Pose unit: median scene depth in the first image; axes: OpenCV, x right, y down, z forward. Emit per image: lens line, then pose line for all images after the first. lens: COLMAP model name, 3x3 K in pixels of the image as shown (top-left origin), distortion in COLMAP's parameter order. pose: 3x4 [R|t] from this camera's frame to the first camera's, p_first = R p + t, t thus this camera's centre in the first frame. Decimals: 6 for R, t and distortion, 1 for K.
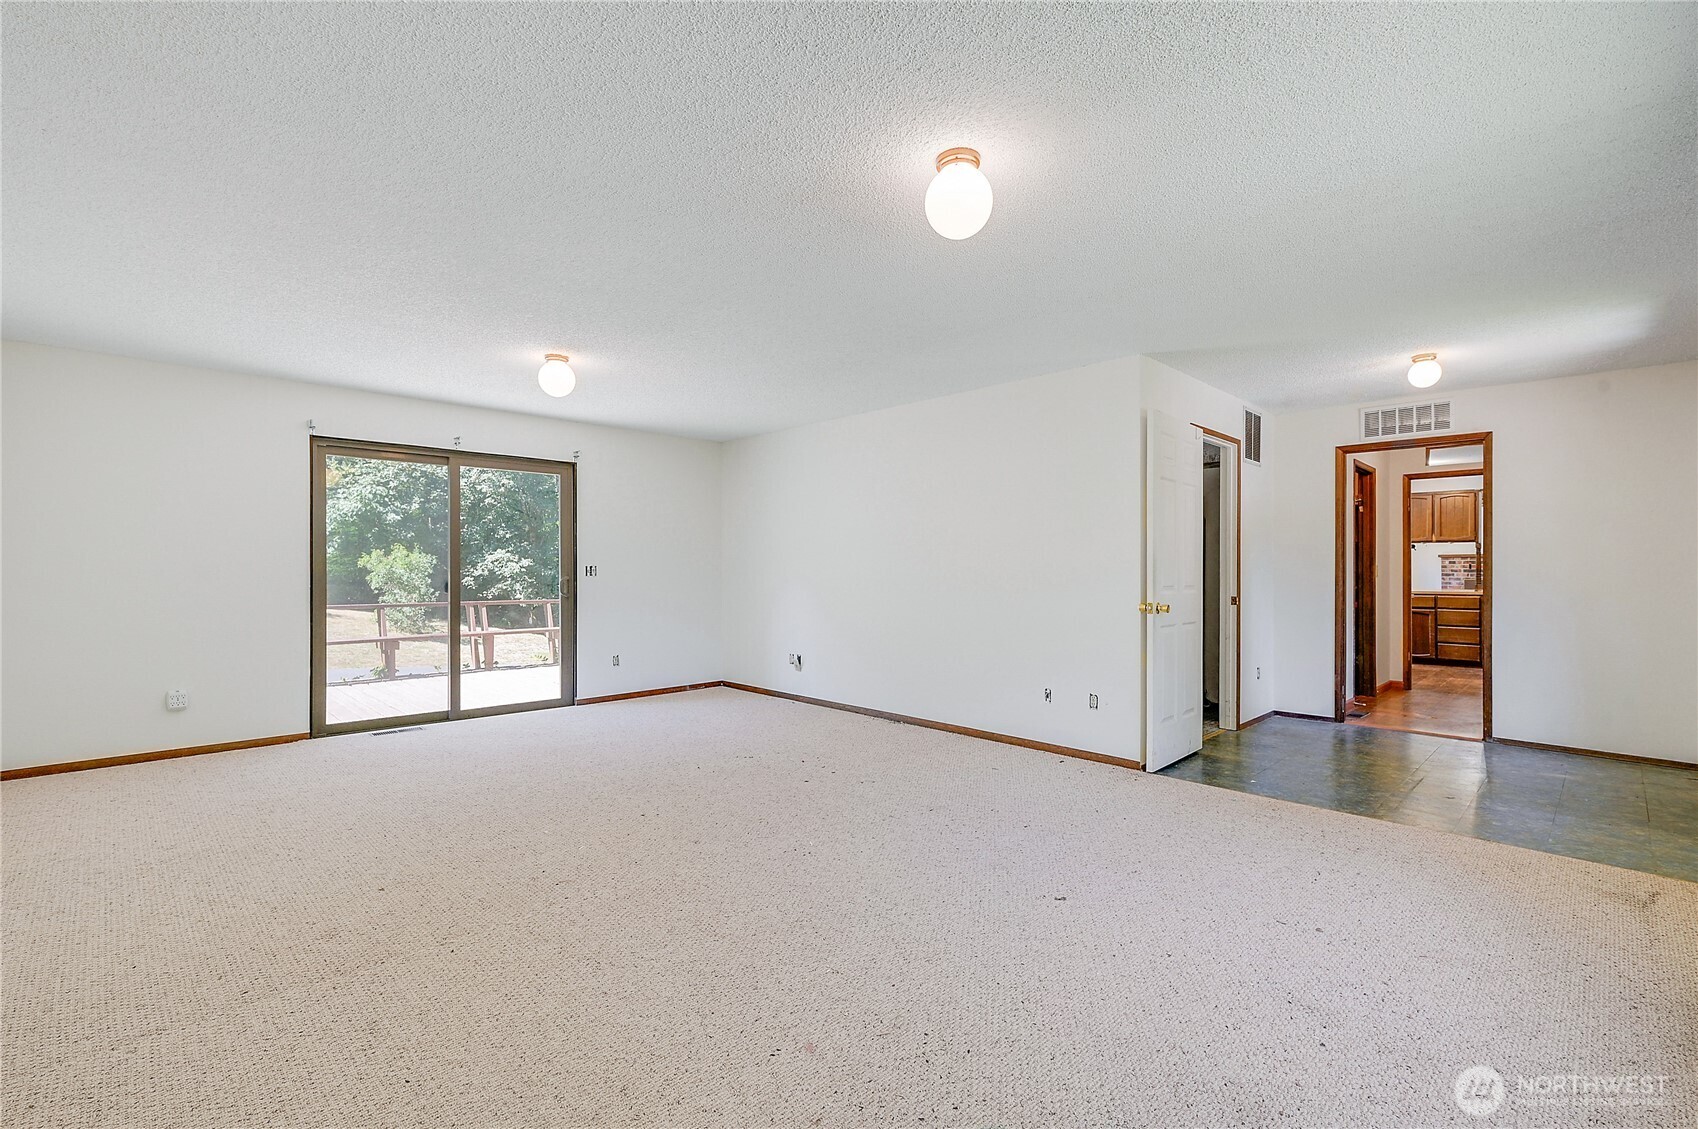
lens RADIAL K [[736.2, 0, 852.0], [0, 736.2, 571.6], [0, 0, 1]] dist [0.000823, 0.000168]
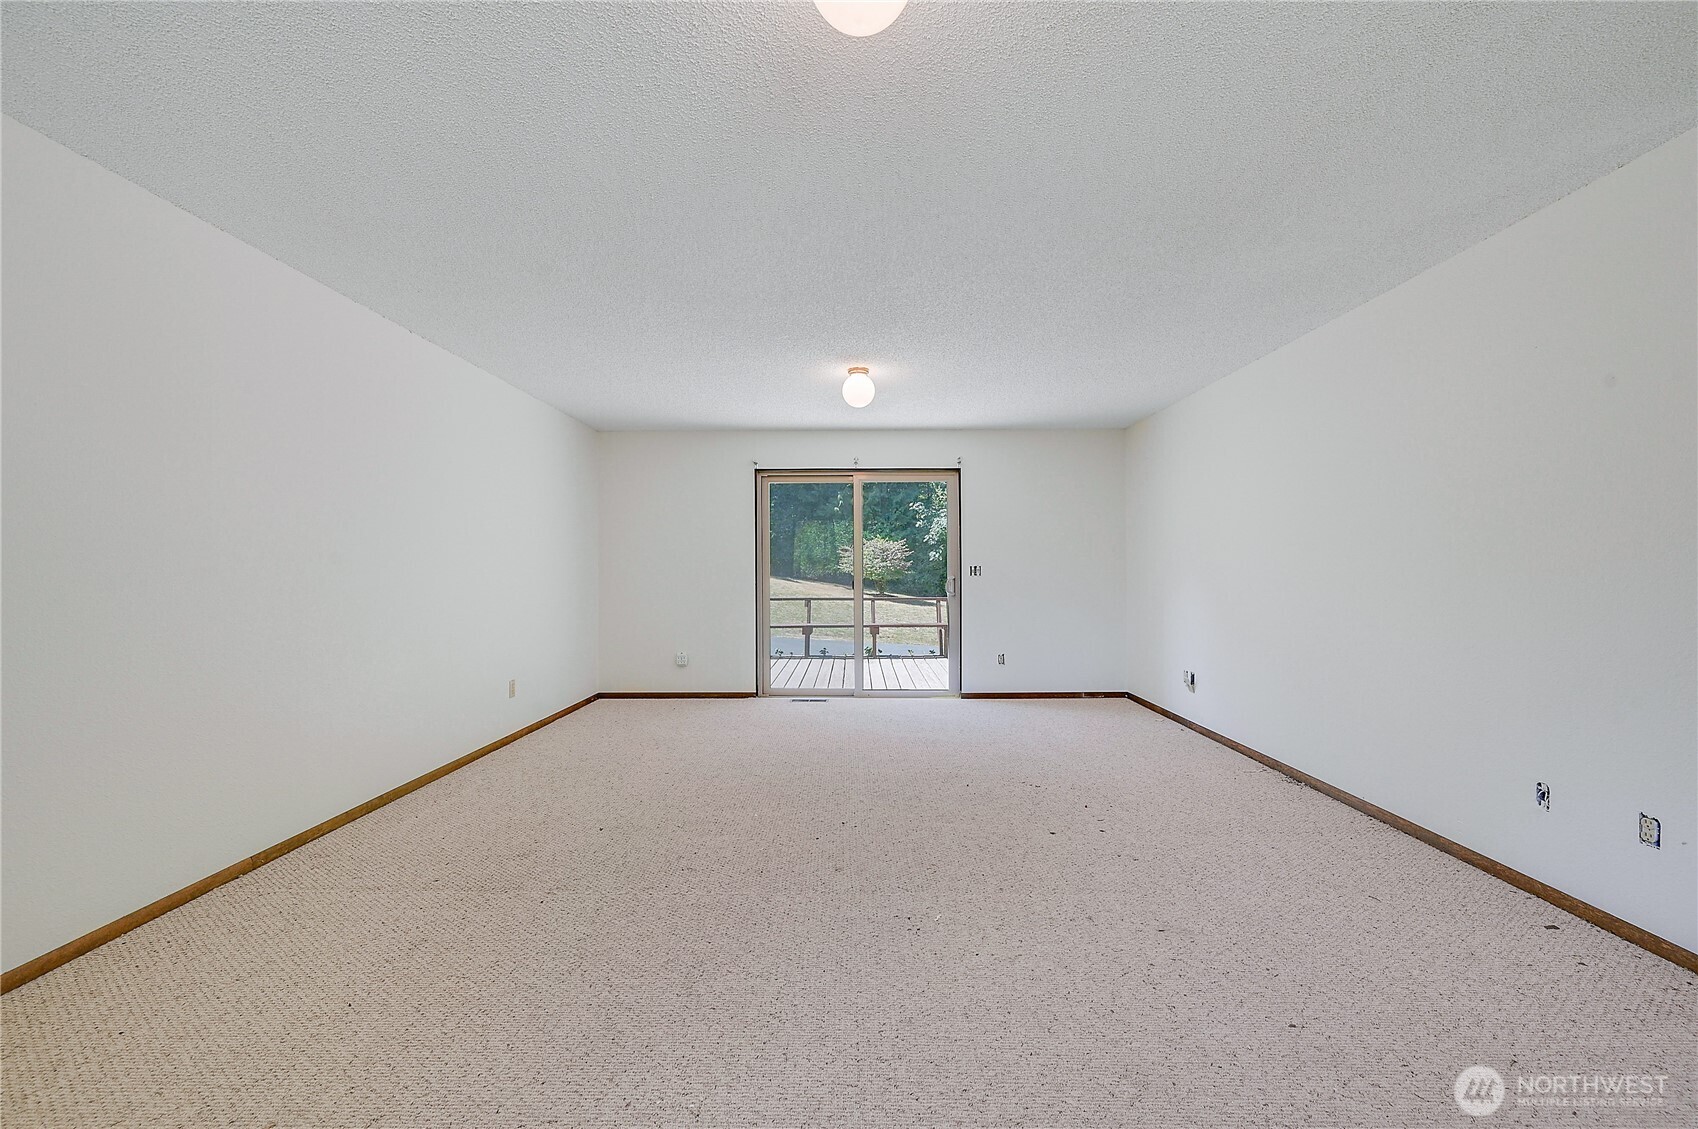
lens RADIAL K [[665.6, 0, 853.1], [0, 665.6, 569.7], [0, 0, 1]] dist [-0.000239, 0.000149]
pose [[0.709046, -0.003594, -0.705153, 0.228724], [0.001171, 0.999992, -0.003919, 0.001219], [0.705162, 0.001953, 0.709044, 0.260172]]
